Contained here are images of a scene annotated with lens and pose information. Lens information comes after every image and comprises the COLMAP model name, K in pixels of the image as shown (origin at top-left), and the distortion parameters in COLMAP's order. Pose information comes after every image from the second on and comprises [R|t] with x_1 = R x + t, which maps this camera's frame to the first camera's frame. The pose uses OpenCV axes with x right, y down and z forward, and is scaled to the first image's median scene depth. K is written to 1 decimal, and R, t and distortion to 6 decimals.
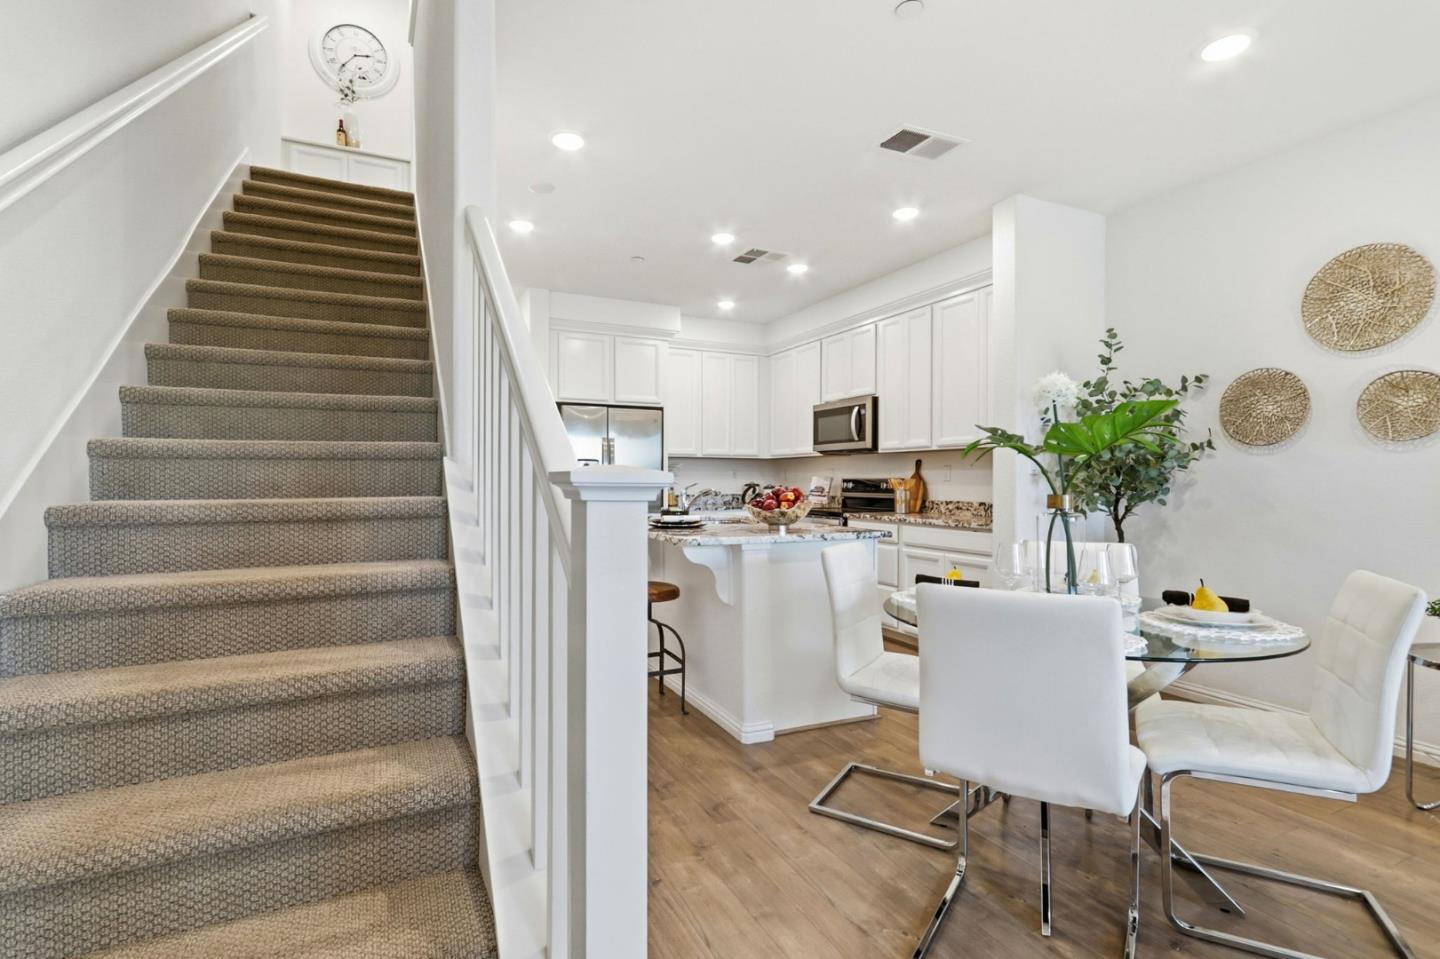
lens RADIAL K [[678.8, 0, 701.6], [0, 678.8, 481.1], [0, 0, 1]] dist [0.000115, -0.000410]
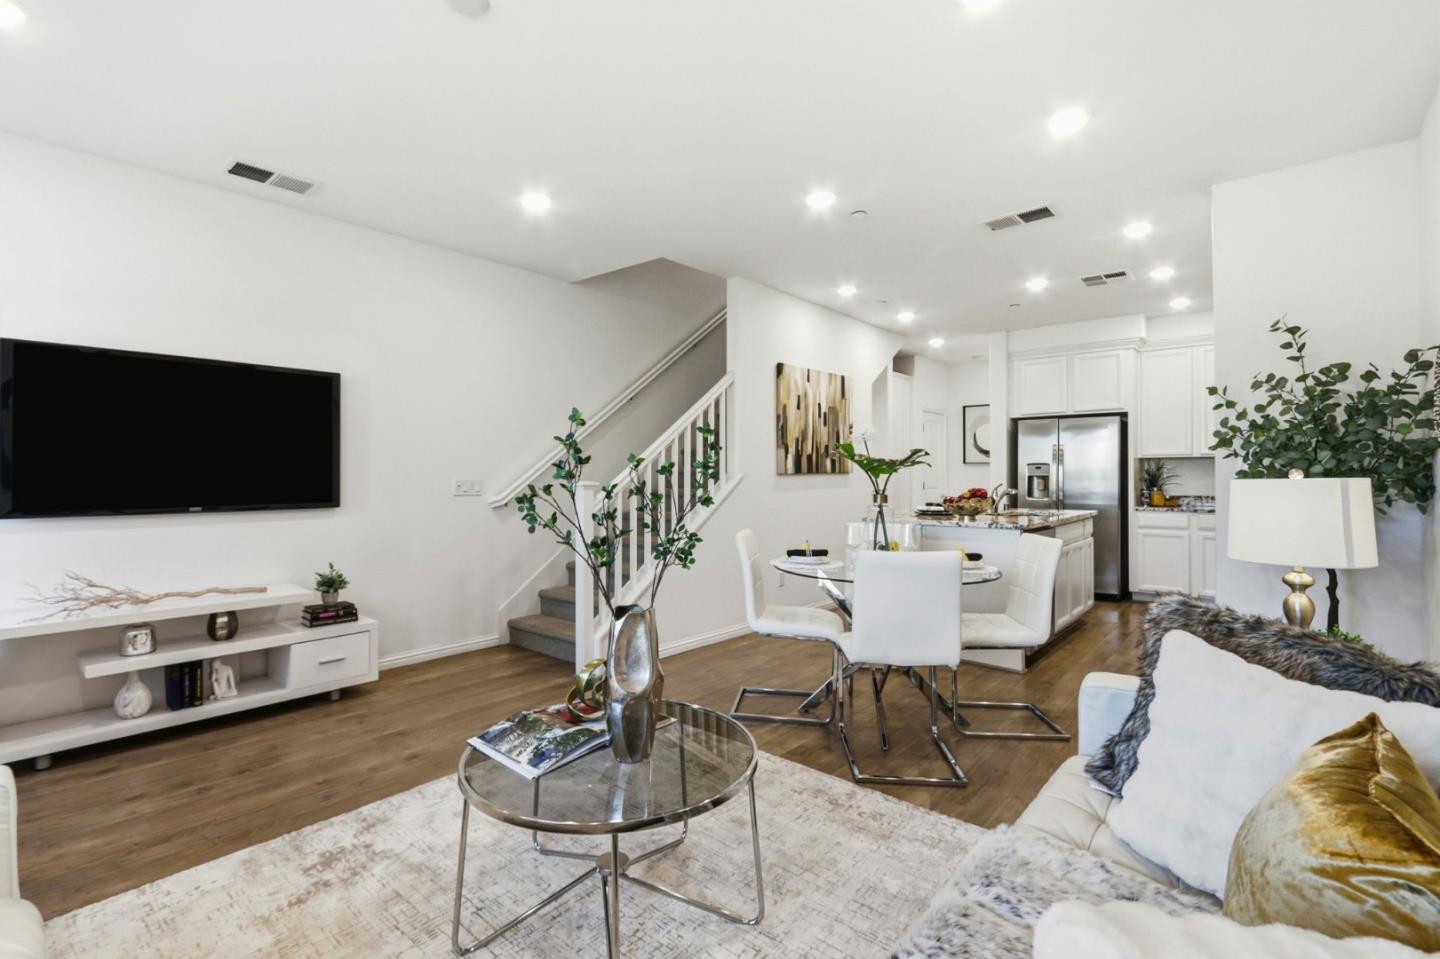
lens RADIAL K [[660.6, 0, 701.8], [0, 660.6, 474.1], [0, 0, 1]] dist [0.002600, -0.000017]
pose [[0.393937, -0.002664, -0.919133, 1.056638], [-0.001878, 0.999991, -0.003704, -0.012511], [0.919135, 0.003185, 0.393929, -0.014667]]
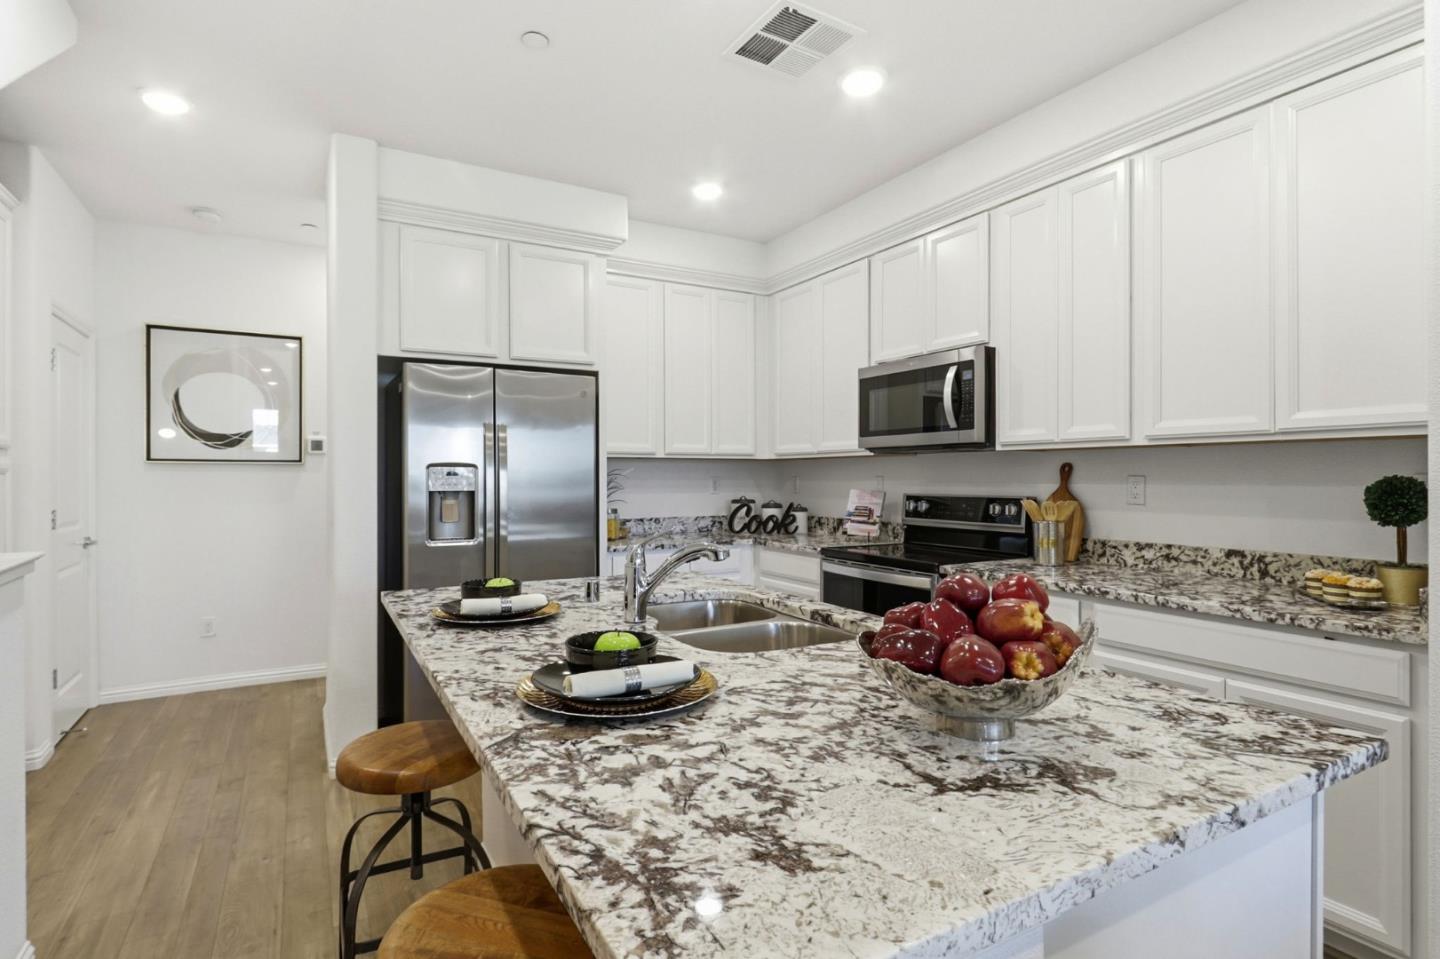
lens RADIAL K [[720.8, 0, 701.0], [0, 720.8, 476.9], [0, 0, 1]] dist [0.001936, 0.000208]
pose [[0.997579, -0.004931, 0.069361, -0.021410], [0.004959, 0.999988, -0.000243, -0.032371], [-0.069359, 0.000587, 0.997592, 0.654214]]
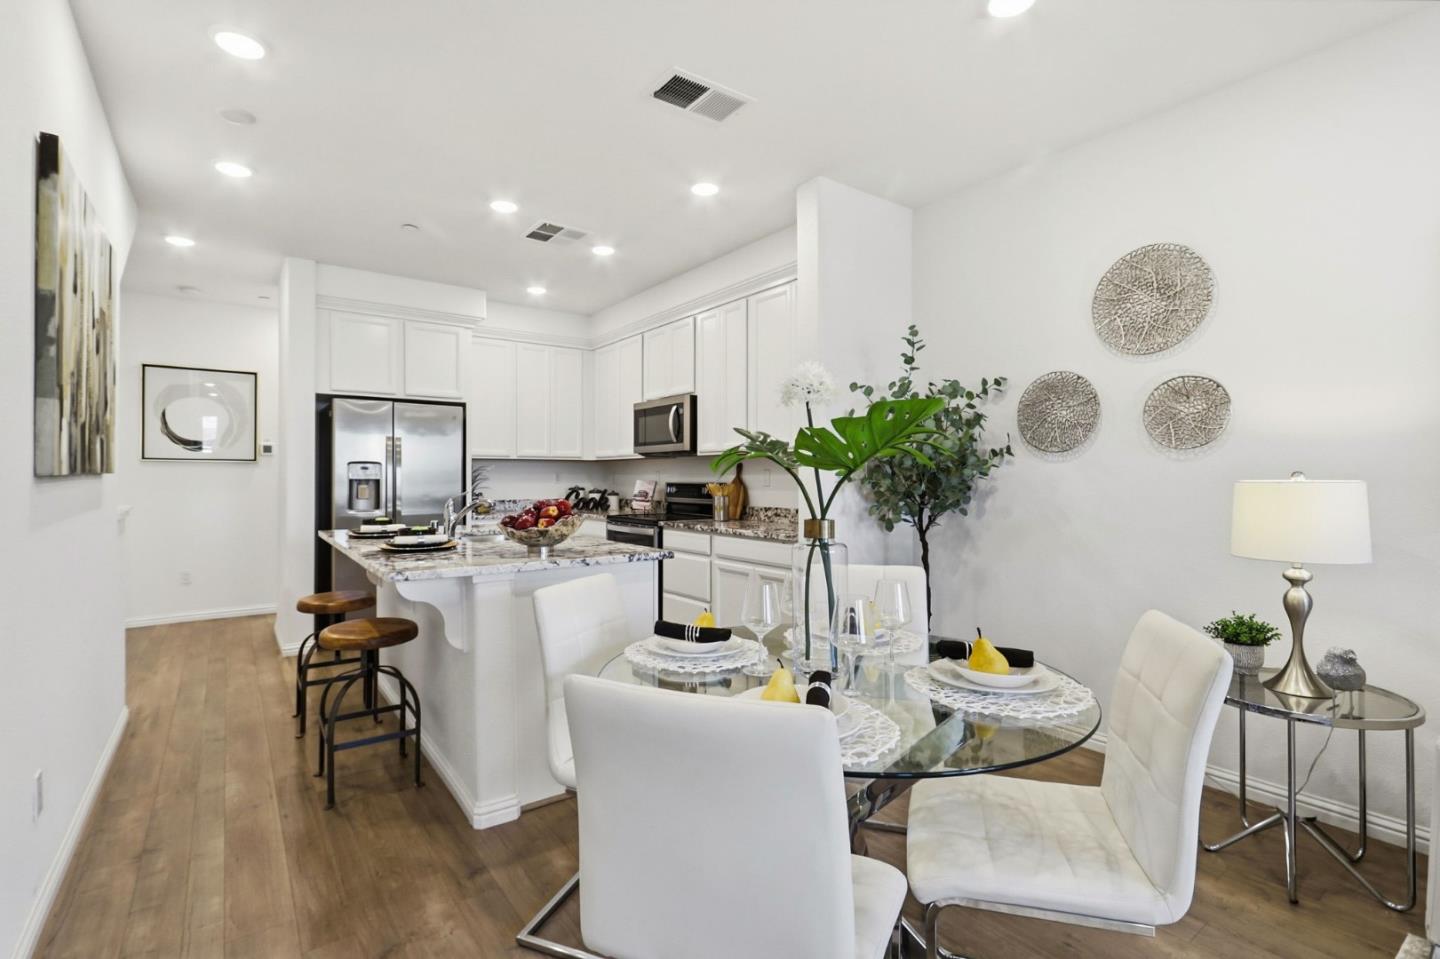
lens RADIAL K [[660.6, 0, 701.8], [0, 660.6, 474.1], [0, 0, 1]] dist [0.002600, -0.000017]
pose [[0.982811, -0.002257, 0.184598, 0.146830], [0.003431, 0.999976, -0.006042, -0.016127], [-0.184580, 0.006572, 0.982795, 0.160391]]
